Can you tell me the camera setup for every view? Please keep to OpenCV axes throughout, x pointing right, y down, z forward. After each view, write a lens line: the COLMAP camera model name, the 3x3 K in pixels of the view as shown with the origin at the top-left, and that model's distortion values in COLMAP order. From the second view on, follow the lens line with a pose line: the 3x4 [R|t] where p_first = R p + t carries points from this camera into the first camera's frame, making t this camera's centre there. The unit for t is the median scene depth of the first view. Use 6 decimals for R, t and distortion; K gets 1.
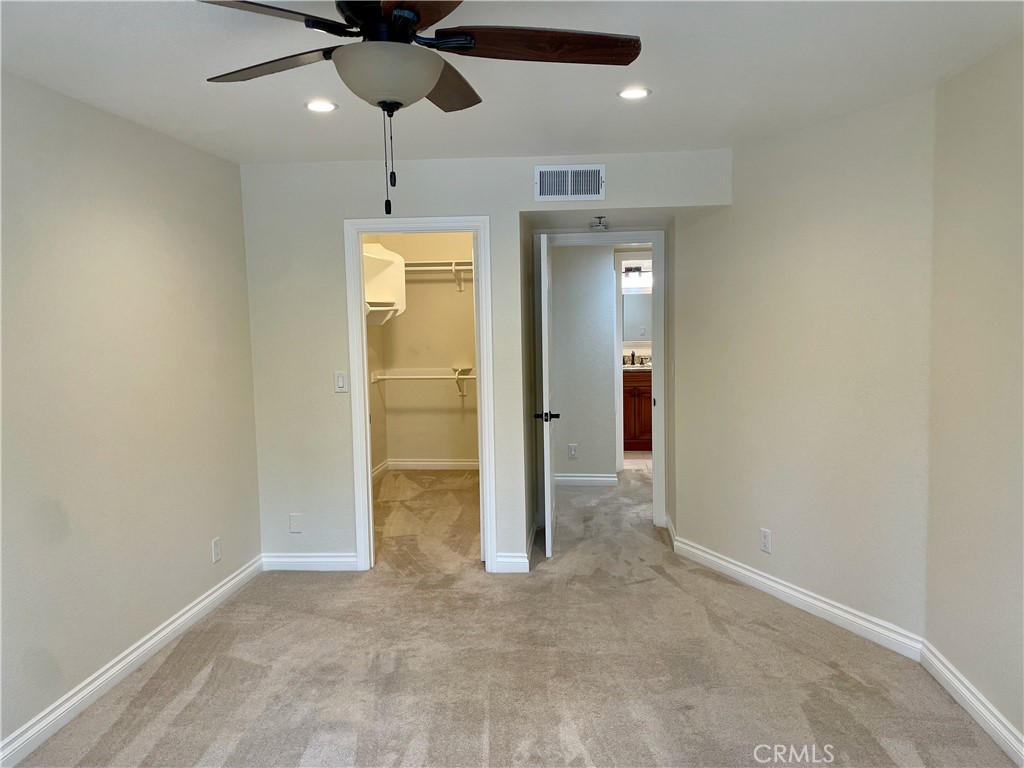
lens RADIAL K [[775.8, 0, 513.6], [0, 775.8, 380.3], [0, 0, 1]] dist [-0.002711, -0.000135]
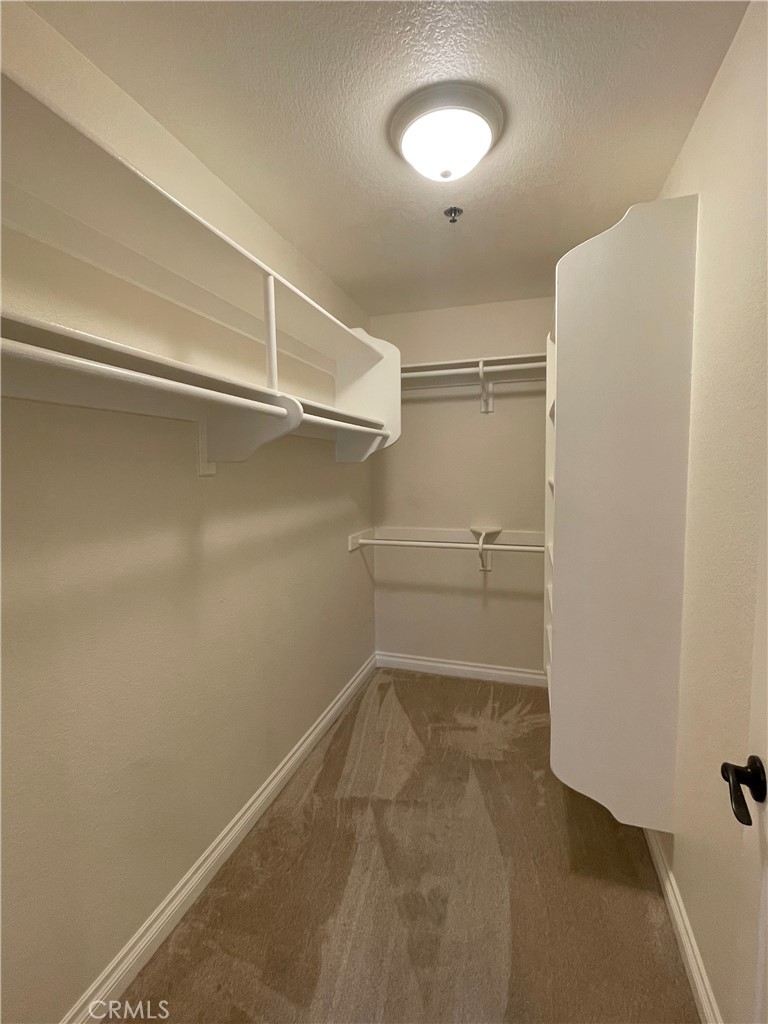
lens RADIAL K [[461.8, 0, 387.6], [0, 461.8, 509.5], [0, 0, 1]] dist [0.000886, 0.001076]
pose [[0.979843, 0.021710, -0.198588, -0.072303], [-0.022915, 0.999730, -0.003770, -0.030576], [0.198452, 0.008244, 0.980076, 0.610691]]
